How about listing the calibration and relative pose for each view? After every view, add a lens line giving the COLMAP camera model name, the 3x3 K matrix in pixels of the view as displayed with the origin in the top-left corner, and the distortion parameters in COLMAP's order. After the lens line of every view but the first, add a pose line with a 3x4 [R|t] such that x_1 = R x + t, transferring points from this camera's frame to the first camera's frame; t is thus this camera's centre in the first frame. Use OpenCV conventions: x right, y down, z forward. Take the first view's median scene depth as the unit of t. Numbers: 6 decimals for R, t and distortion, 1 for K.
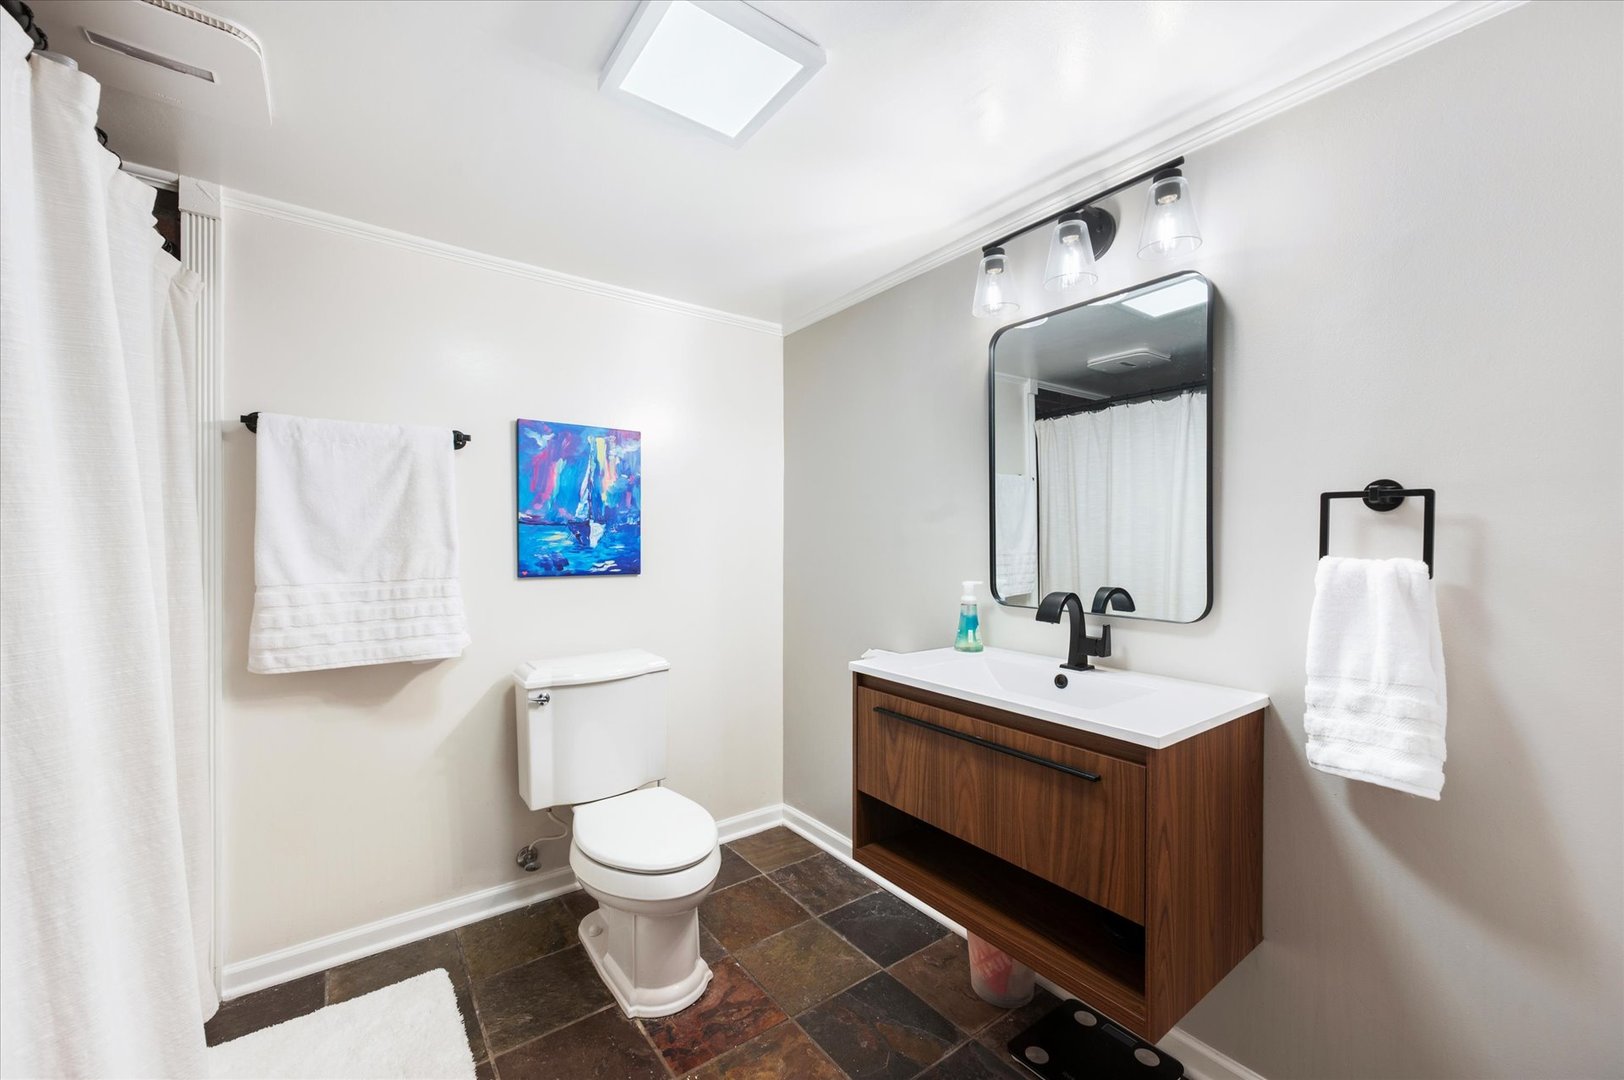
lens RADIAL K [[643.4, 0, 813.6], [0, 643.4, 551.1], [0, 0, 1]] dist [0.002941, 0.000059]
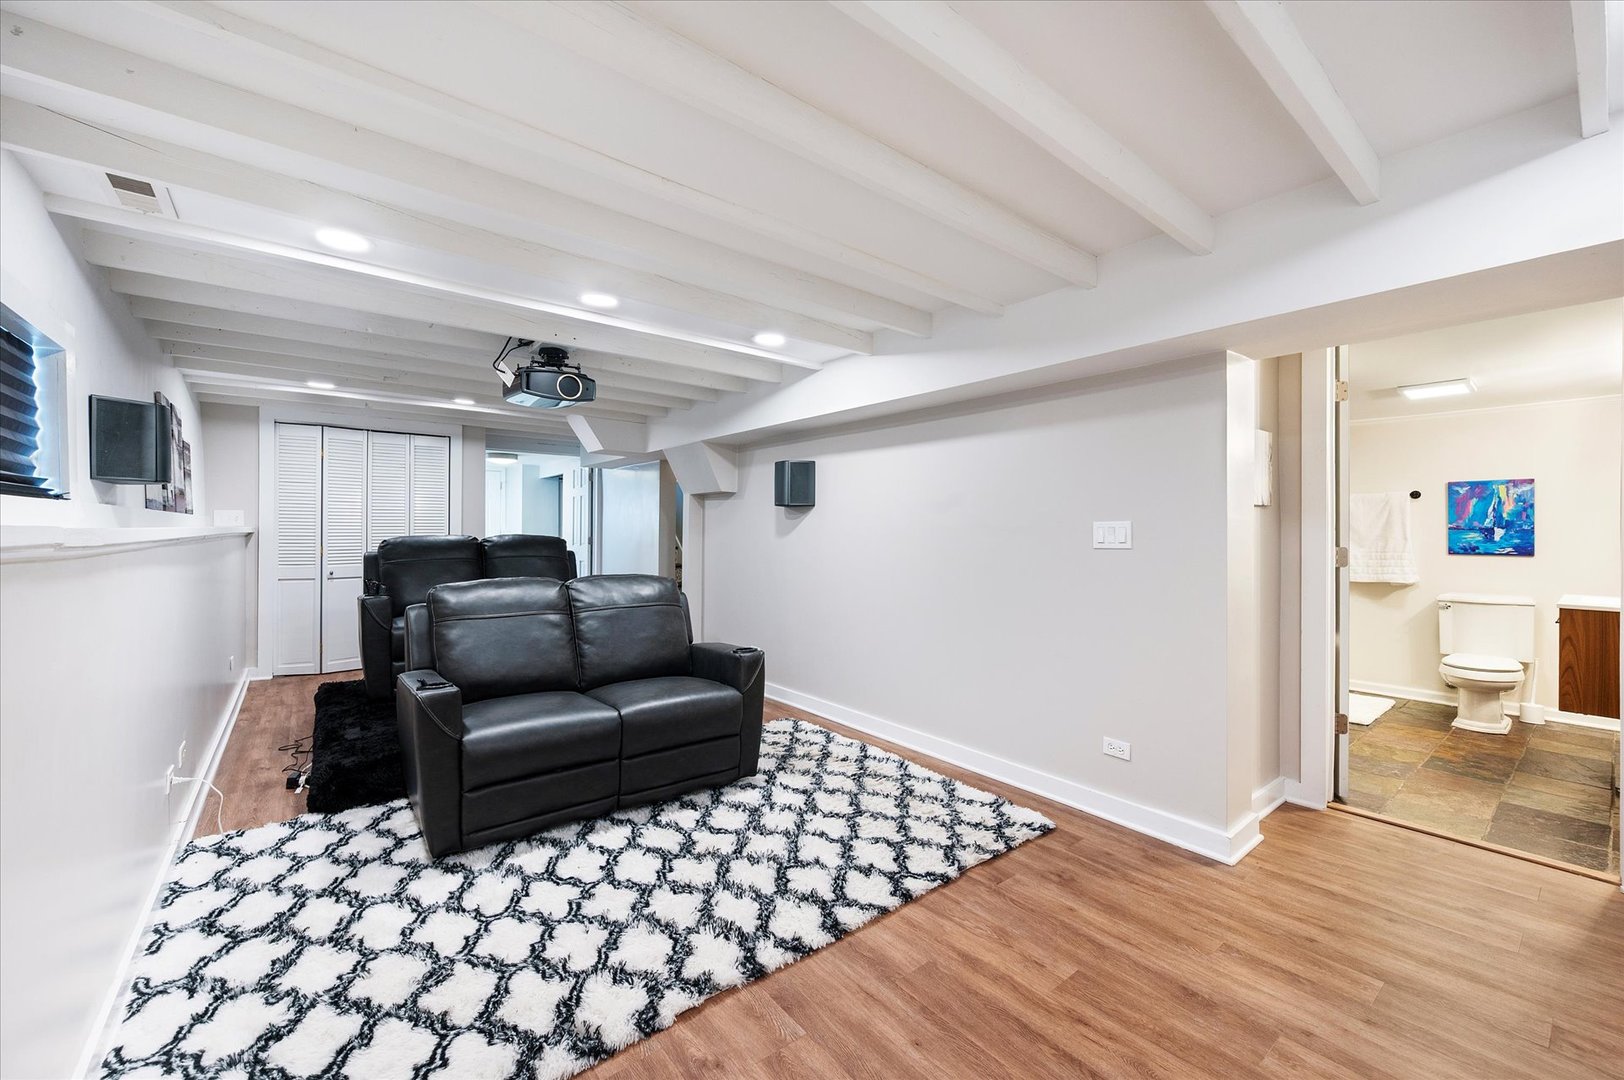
lens RADIAL K [[643.4, 0, 820.4], [0, 643.4, 530.6], [0, 0, 1]] dist [0.002941, 0.000059]
pose [[0.032061, 0.002251, -0.999483, 1.615767], [-0.015468, 0.999879, 0.001755, -0.009273], [0.999366, 0.015404, 0.032092, -1.171527]]
